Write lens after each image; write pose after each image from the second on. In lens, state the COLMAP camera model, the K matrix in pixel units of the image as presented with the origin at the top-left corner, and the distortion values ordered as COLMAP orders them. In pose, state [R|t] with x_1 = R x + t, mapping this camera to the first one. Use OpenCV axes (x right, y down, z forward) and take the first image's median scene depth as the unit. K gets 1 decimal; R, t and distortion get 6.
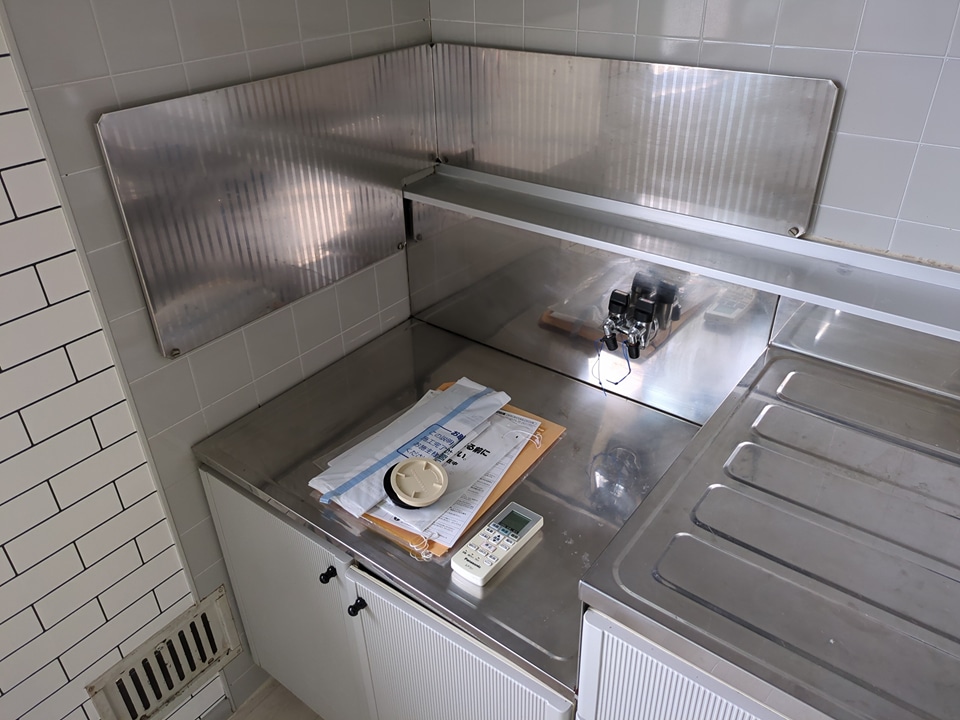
lens RADIAL K [[729.1, 0, 473.3], [0, 729.1, 356.9], [0, 0, 1]] dist [0.024600, -0.016232]
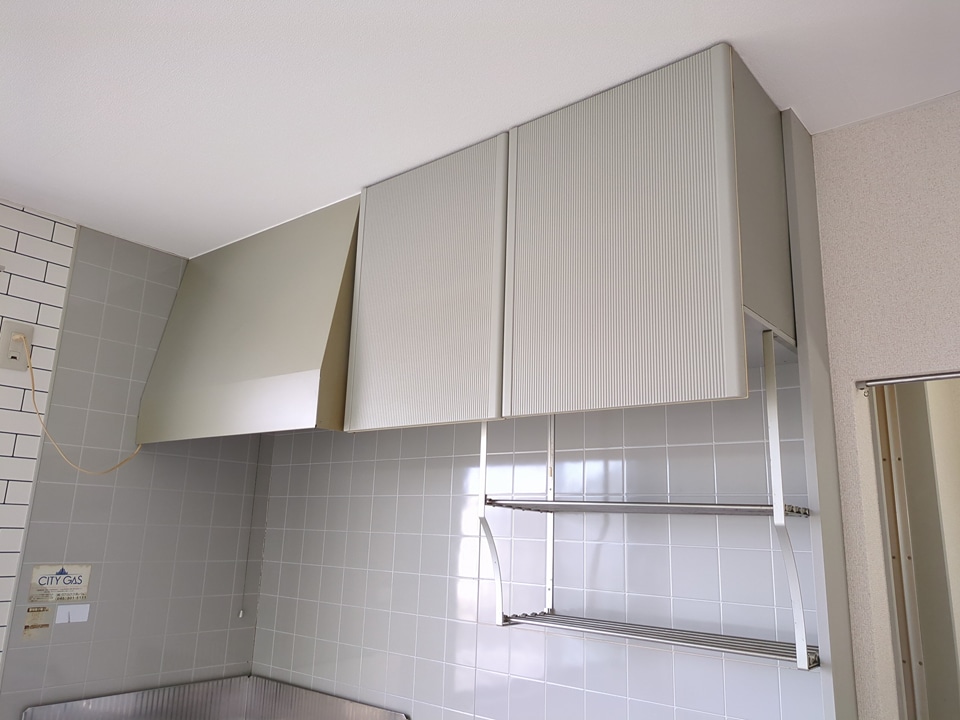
lens RADIAL K [[729.1, 0, 482.1], [0, 729.1, 363.8], [0, 0, 1]] dist [0.024600, -0.016232]
pose [[0.997965, 0.050958, -0.038335, 0.569881], [-0.063197, 0.710150, -0.701208, 0.249461], [-0.008509, 0.702204, 0.711925, -0.826515]]
